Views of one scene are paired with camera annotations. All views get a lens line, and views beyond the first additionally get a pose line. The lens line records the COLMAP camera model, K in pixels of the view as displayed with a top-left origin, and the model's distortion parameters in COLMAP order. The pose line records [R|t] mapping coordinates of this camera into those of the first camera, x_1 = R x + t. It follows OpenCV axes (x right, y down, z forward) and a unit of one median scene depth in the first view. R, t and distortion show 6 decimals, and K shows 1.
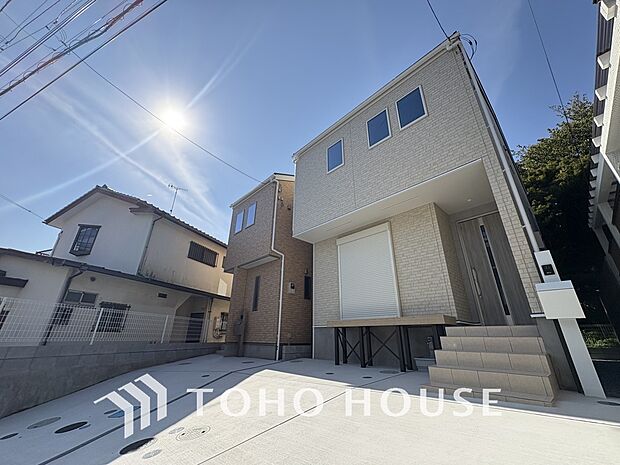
lens RADIAL K [[247.7, 0, 310.1], [0, 247.7, 232.9], [0, 0, 1]] dist [0.000459, -0.000035]
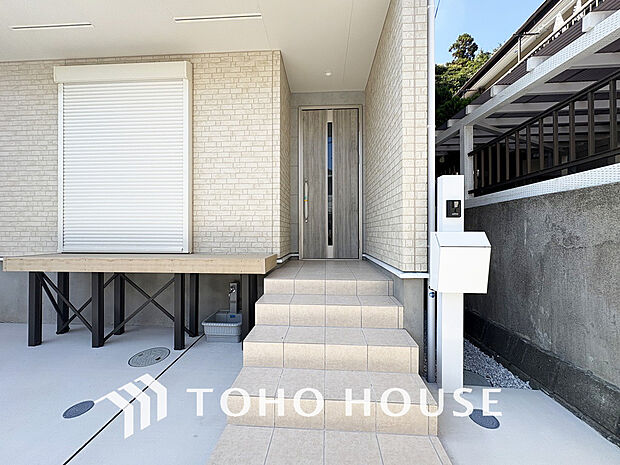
lens RADIAL K [[247.7, 0, 310.0], [0, 247.7, 233.6], [0, 0, 1]] dist [0.000459, -0.000035]
pose [[0.737404, -0.016045, 0.675261, 0.188452], [-0.260833, 0.915407, 0.306588, 0.060679], [-0.623058, -0.402209, 0.670840, 0.468257]]
